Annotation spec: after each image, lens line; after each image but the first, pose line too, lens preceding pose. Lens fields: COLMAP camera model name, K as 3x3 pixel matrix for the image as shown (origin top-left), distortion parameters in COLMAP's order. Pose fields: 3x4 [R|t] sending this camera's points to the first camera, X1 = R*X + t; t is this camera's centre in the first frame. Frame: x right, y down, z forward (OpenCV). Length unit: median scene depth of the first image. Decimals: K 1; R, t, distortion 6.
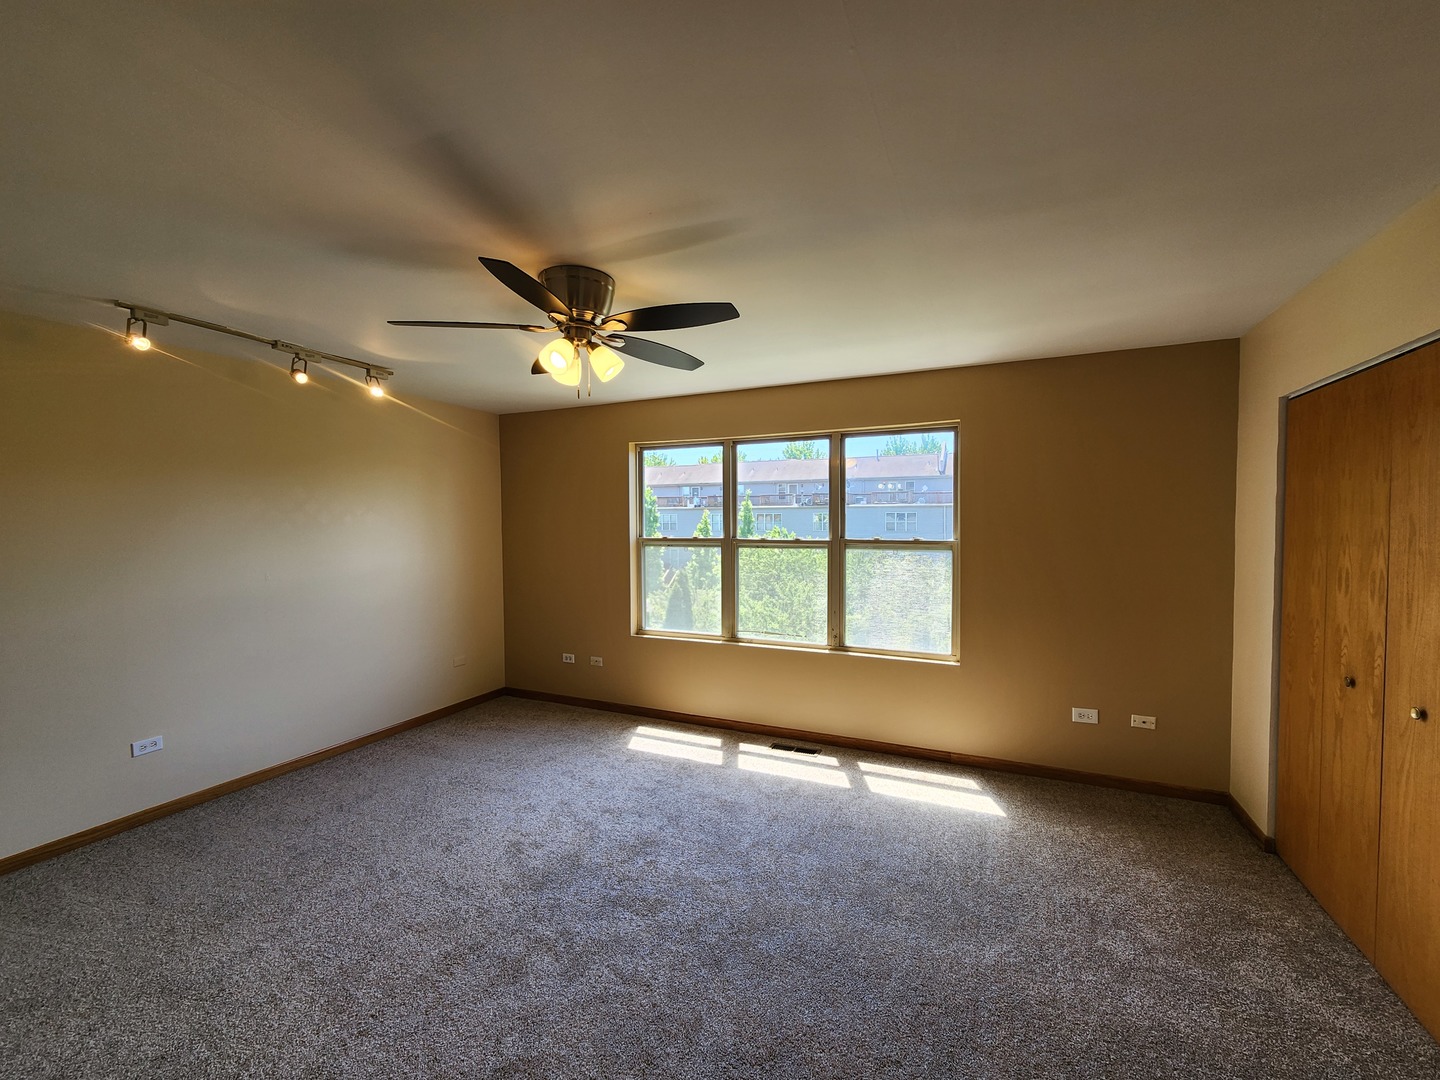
lens RADIAL K [[581.9, 0, 720.0], [0, 581.9, 540.0], [0, 0, 1]] dist [0.001126, 0.000133]
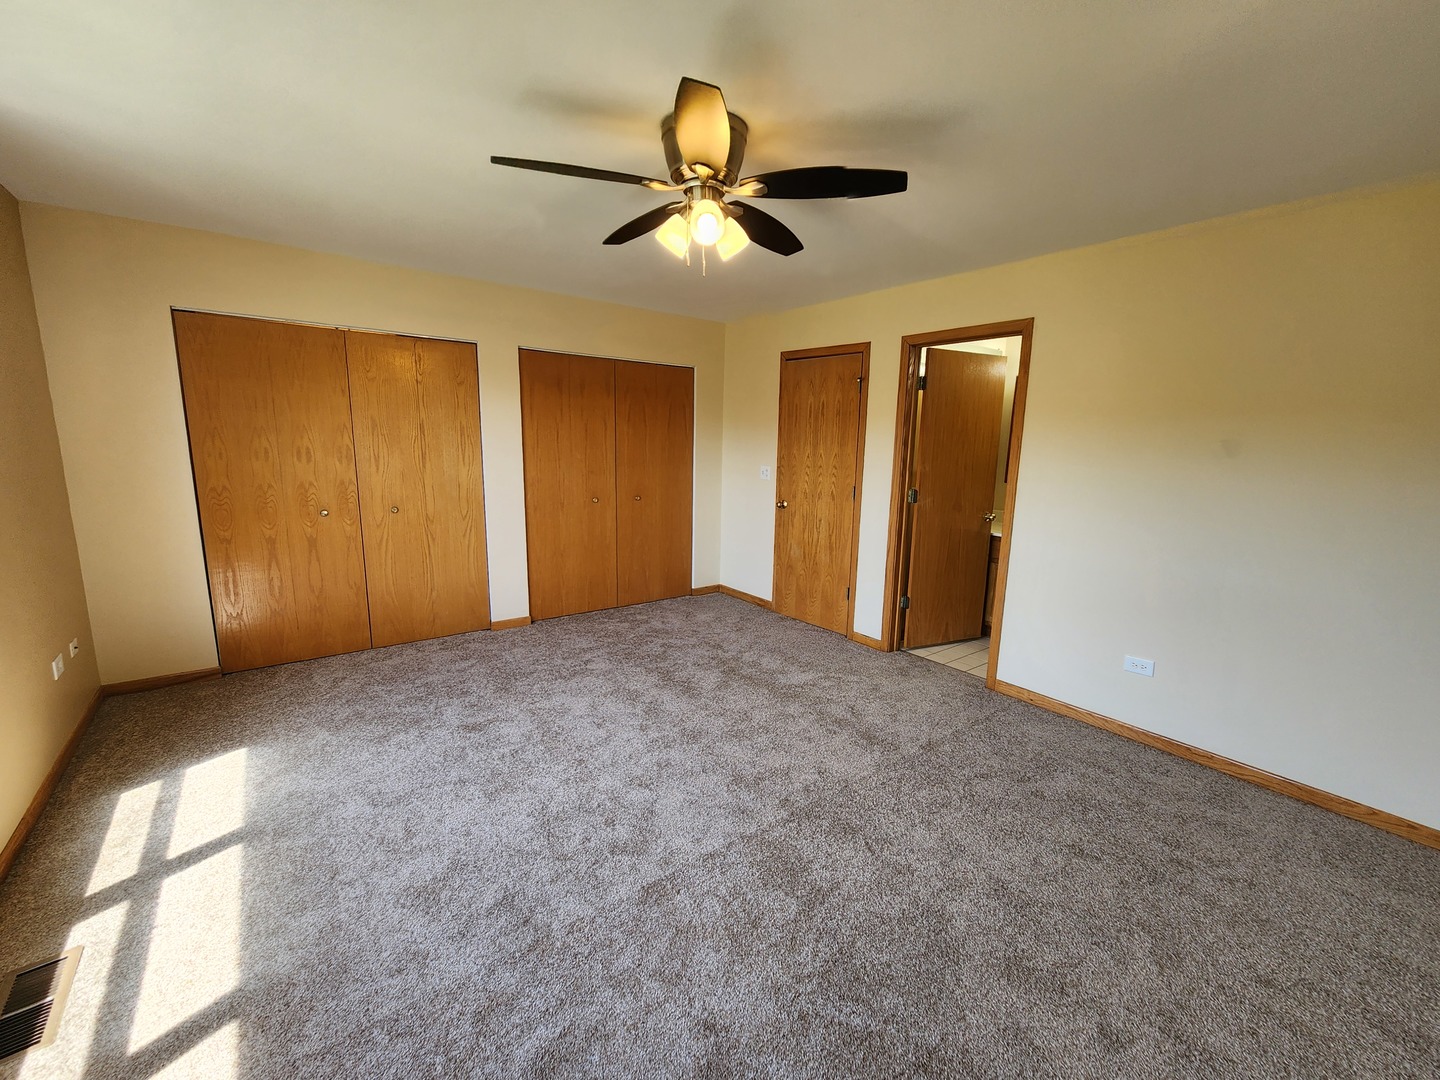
lens RADIAL K [[581.9, 0, 720.0], [0, 581.9, 540.0], [0, 0, 1]] dist [0.001126, 0.000133]
pose [[-0.886436, -0.094509, 0.453099, -0.481321], [-0.011535, 0.983138, 0.182499, -0.001427], [-0.462707, 0.156547, -0.872580, 1.296115]]
